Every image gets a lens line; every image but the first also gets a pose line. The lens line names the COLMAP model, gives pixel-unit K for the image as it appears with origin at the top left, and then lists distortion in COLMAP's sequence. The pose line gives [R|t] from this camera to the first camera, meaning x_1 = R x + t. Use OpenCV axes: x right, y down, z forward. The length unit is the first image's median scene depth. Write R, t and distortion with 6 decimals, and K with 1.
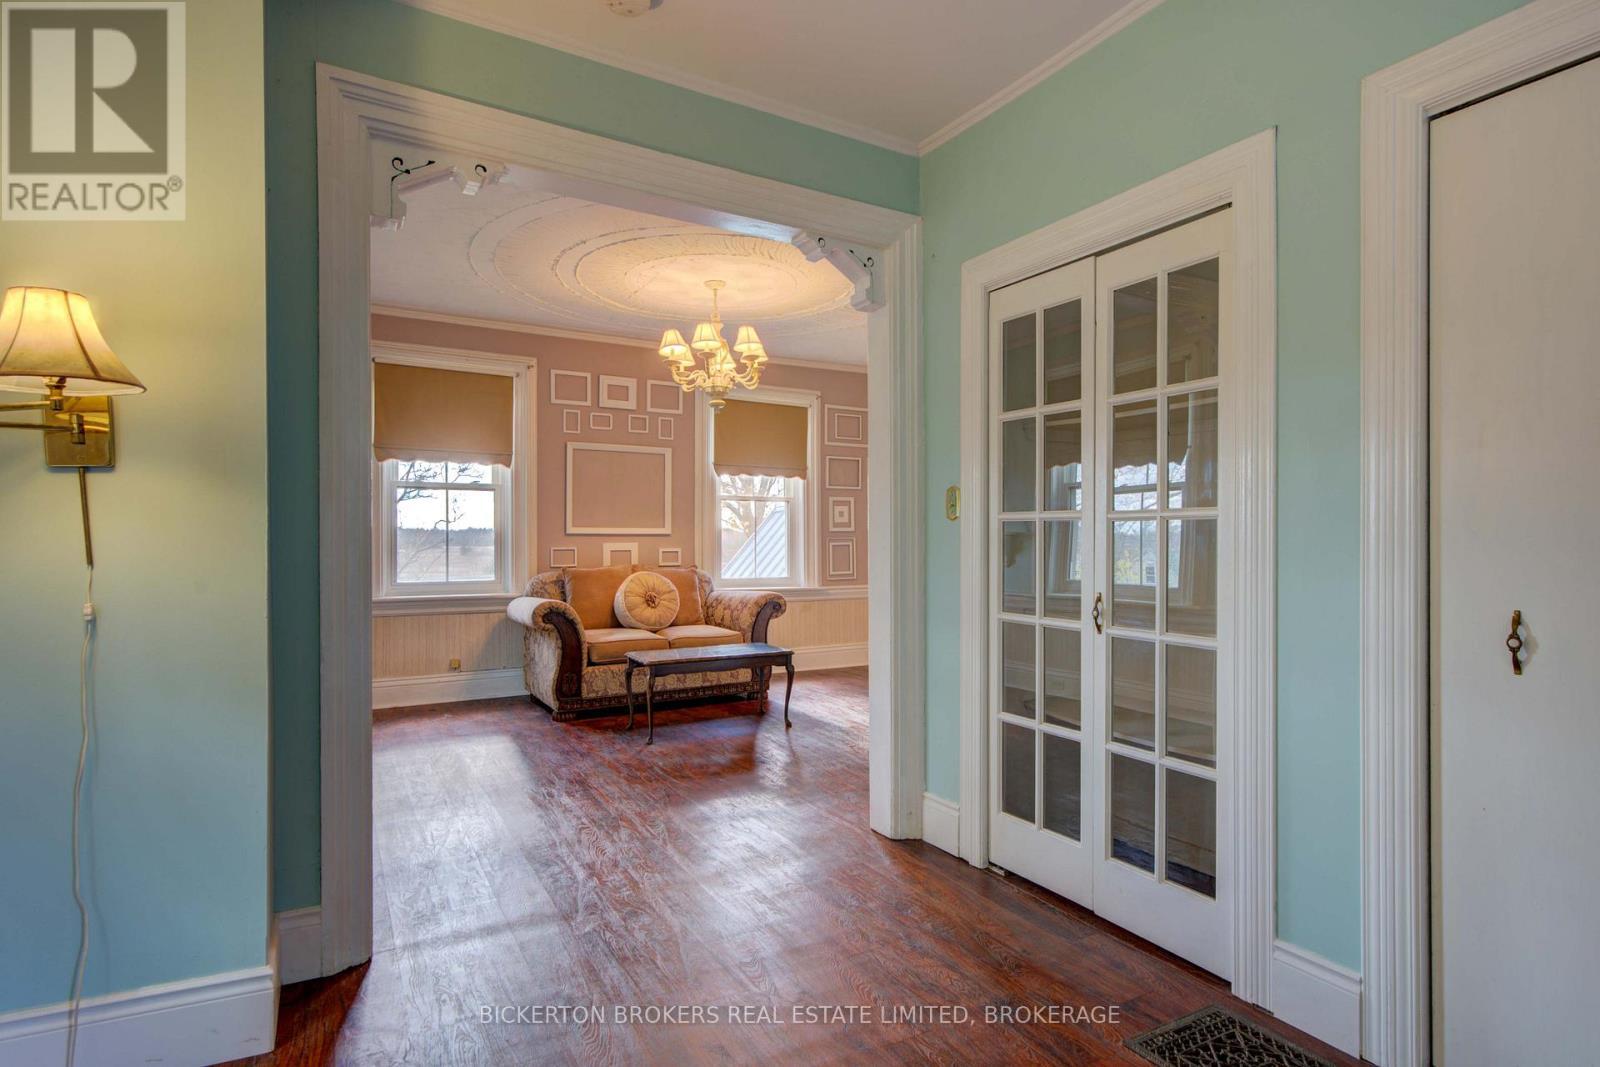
lens RADIAL K [[844.8, 0, 800.9], [0, 844.8, 537.3], [0, 0, 1]] dist [0.008322, 0.000781]
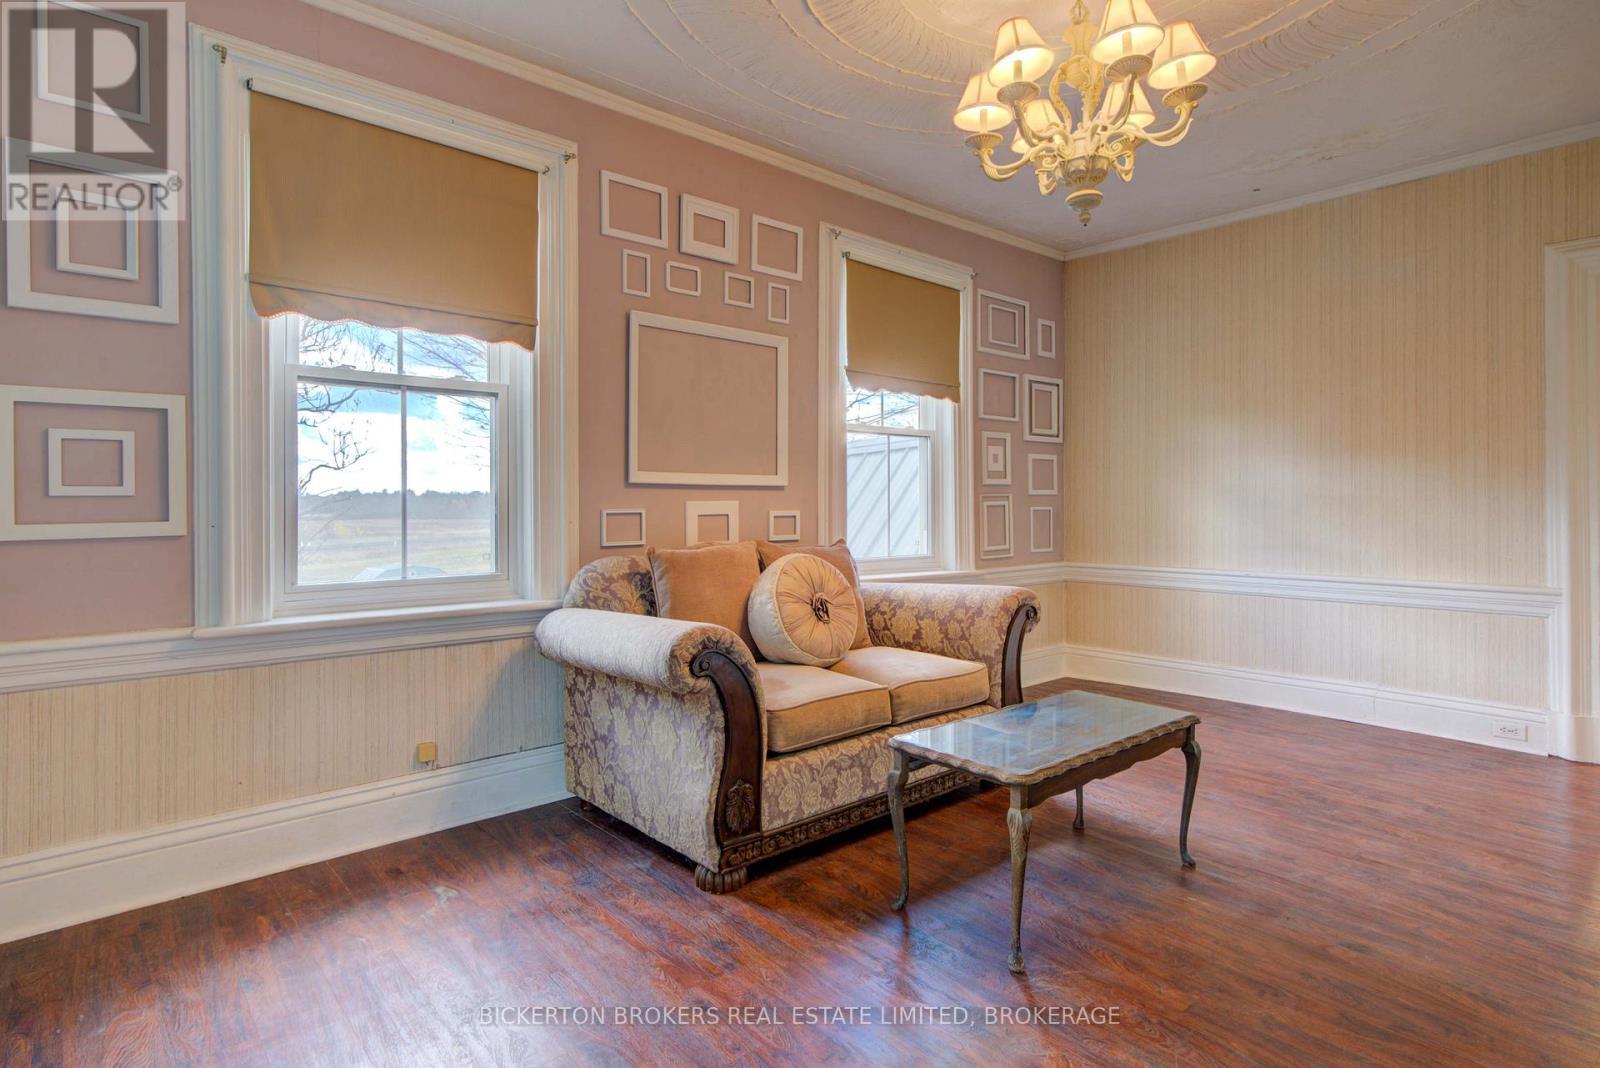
lens RADIAL K [[844.8, 0, 780.6], [0, 844.8, 498.9], [0, 0, 1]] dist [0.008322, 0.000781]
pose [[0.981355, -0.001188, 0.192198, -0.293143], [0.002419, 0.999978, -0.006168, 0.009244], [-0.192187, 0.006518, 0.981337, 0.473124]]
